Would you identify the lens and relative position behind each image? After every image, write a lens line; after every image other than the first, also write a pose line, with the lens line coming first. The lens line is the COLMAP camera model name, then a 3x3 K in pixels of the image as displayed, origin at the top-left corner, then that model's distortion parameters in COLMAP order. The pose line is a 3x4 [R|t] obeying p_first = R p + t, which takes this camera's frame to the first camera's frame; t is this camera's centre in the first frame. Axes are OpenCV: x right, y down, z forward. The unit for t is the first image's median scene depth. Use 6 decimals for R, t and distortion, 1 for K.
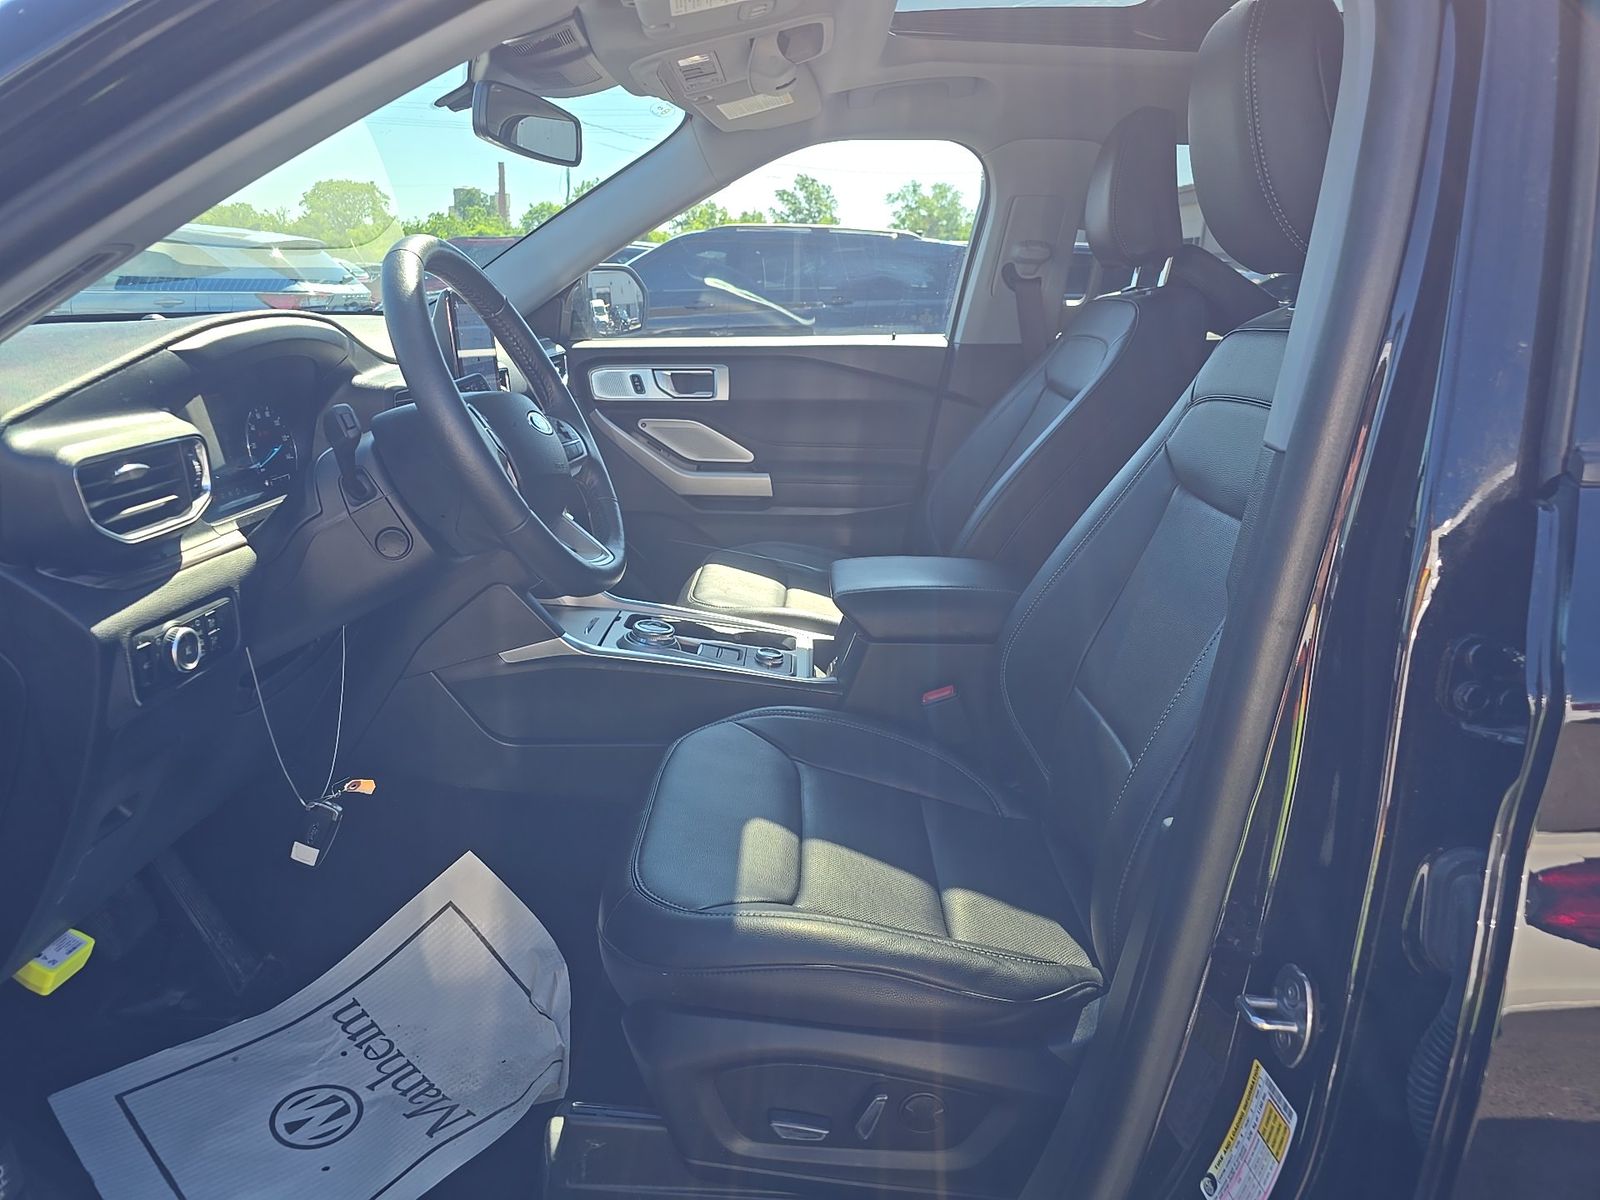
lens RADIAL K [[1105.4, 0, 799.9], [0, 1105.4, 584.9], [0, 0, 1]] dist [0.057770, -0.065480]
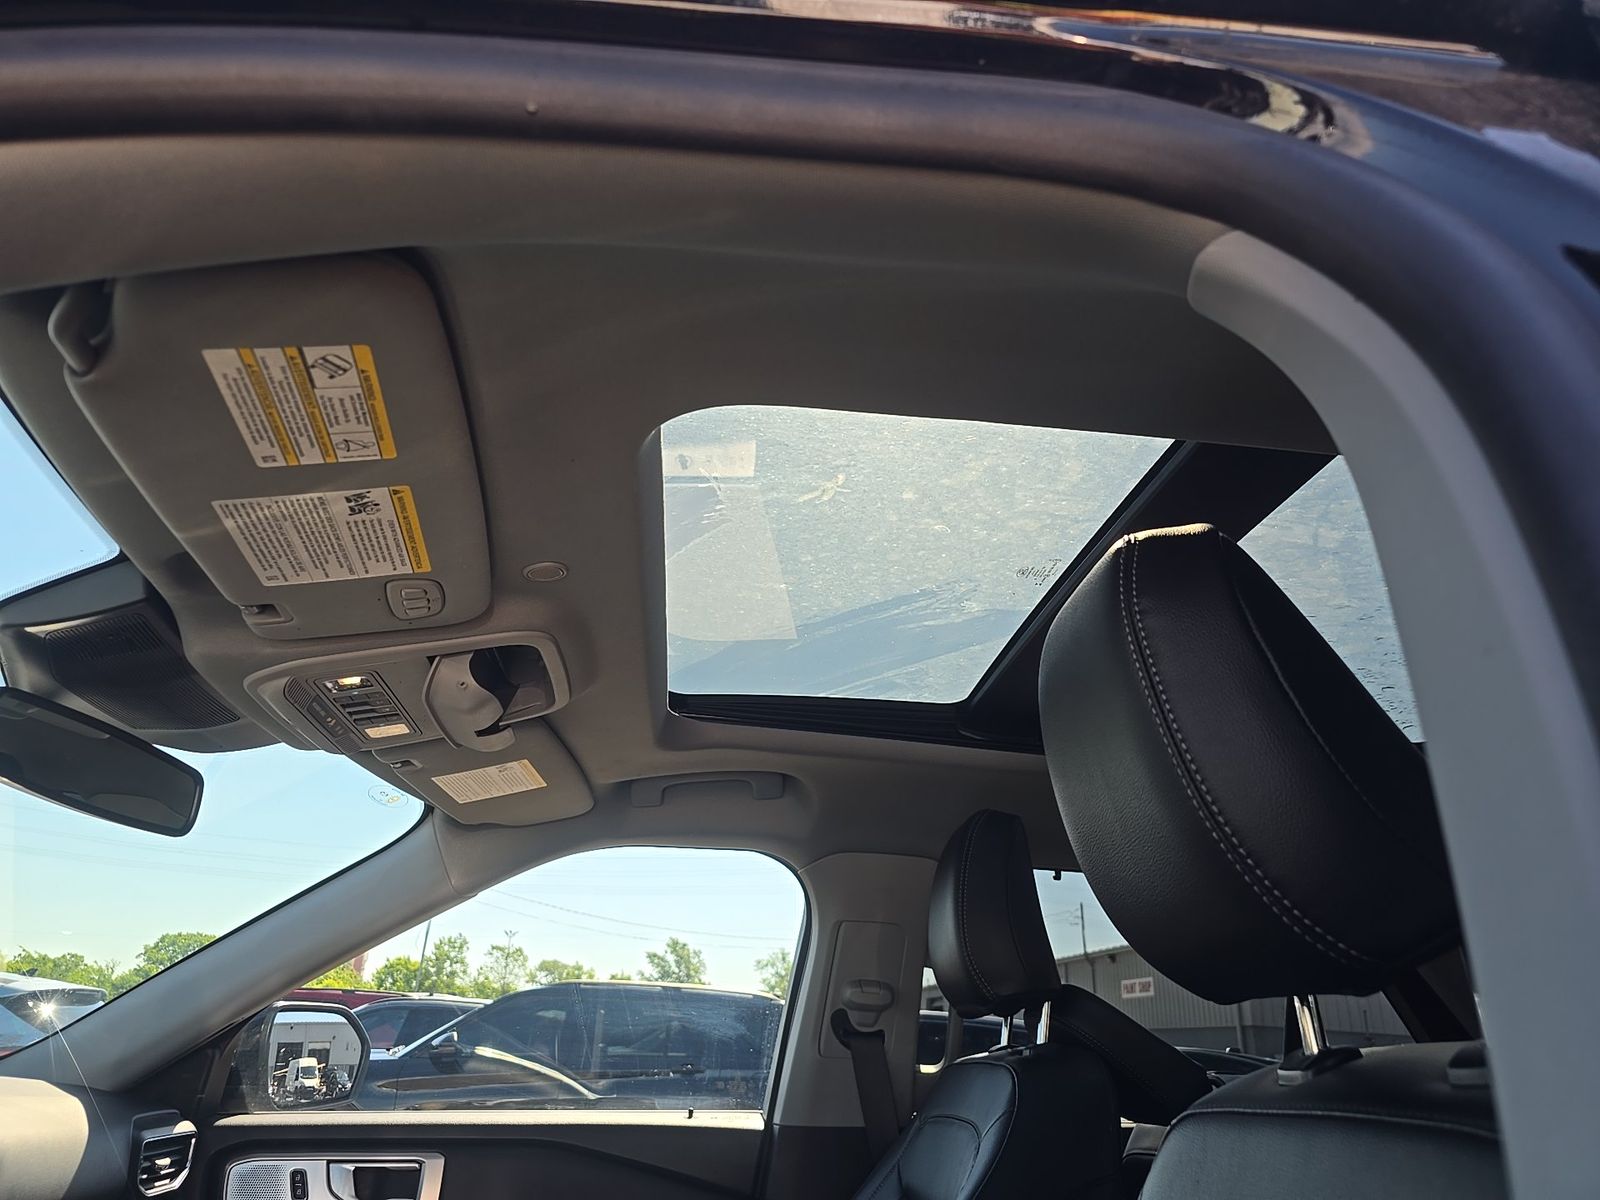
lens RADIAL K [[1105.4, 0, 799.9], [0, 1105.4, 584.9], [0, 0, 1]] dist [0.057770, -0.065480]
pose [[0.993181, 0.061627, 0.098966, 0.063852], [0.012202, 0.789261, -0.613937, -0.049604], [-0.115945, 0.610958, 0.783126, 0.218615]]
